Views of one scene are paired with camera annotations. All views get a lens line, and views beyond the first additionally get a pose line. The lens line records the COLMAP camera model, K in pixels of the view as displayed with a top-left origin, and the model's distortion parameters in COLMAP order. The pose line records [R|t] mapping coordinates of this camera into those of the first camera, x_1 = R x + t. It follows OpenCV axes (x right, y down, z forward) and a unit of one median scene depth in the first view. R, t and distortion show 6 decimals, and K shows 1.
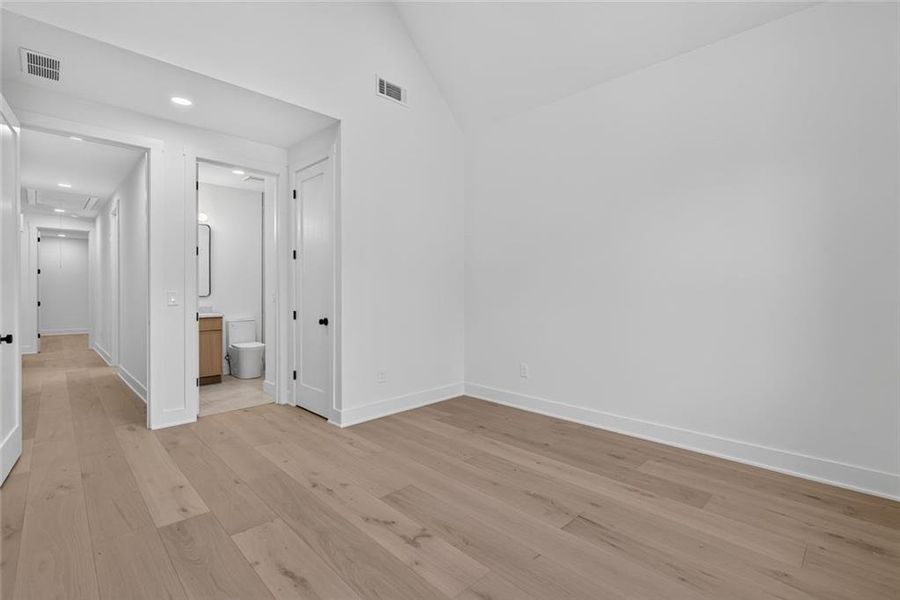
lens RADIAL K [[407.2, 0, 453.5], [0, 407.2, 294.5], [0, 0, 1]] dist [-0.001587, -0.000275]
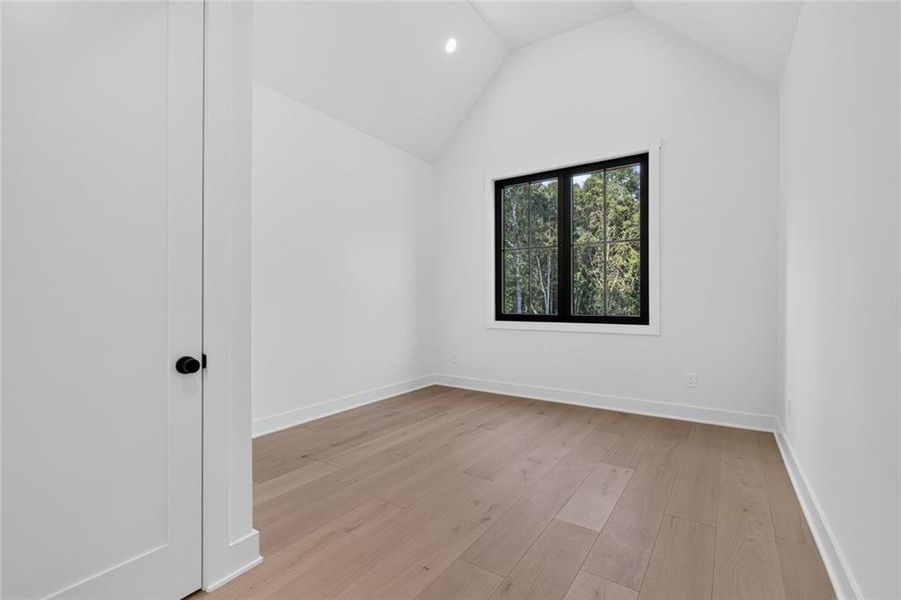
lens RADIAL K [[407.6, 0, 454.0], [0, 407.6, 294.5], [0, 0, 1]] dist [-0.001587, -0.000275]
pose [[-0.184680, 0.009935, 0.982748, -1.020751], [0.010969, 0.999907, -0.008047, 0.001207], [-0.982737, 0.009293, -0.184772, 1.057176]]
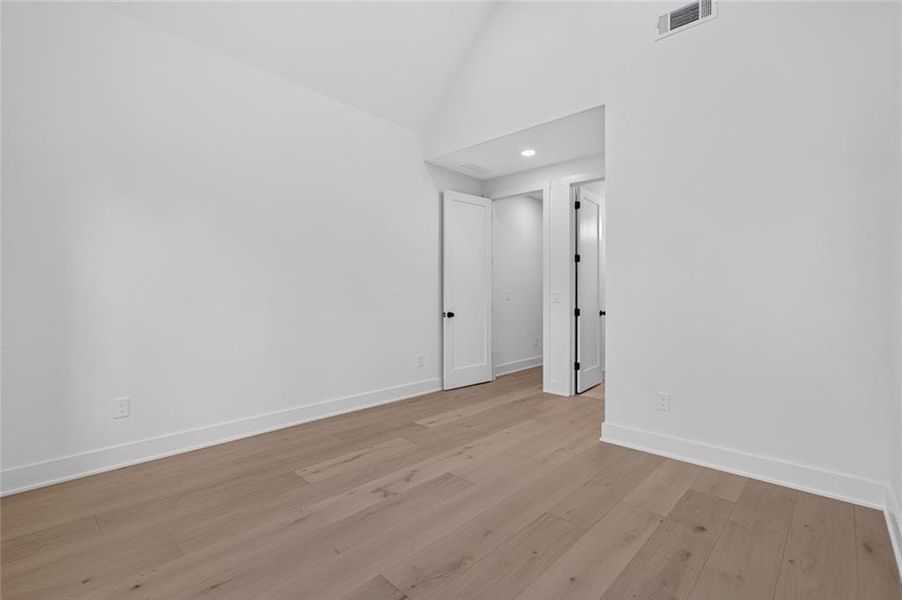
lens RADIAL K [[407.3, 0, 451.7], [0, 407.3, 286.9], [0, 0, 1]] dist [0.002219, 0.000225]
pose [[0.042105, -0.016554, -0.998976, 0.776011], [-0.014667, 0.999745, -0.017185, 0.006305], [0.999006, 0.015376, 0.041851, 0.778391]]
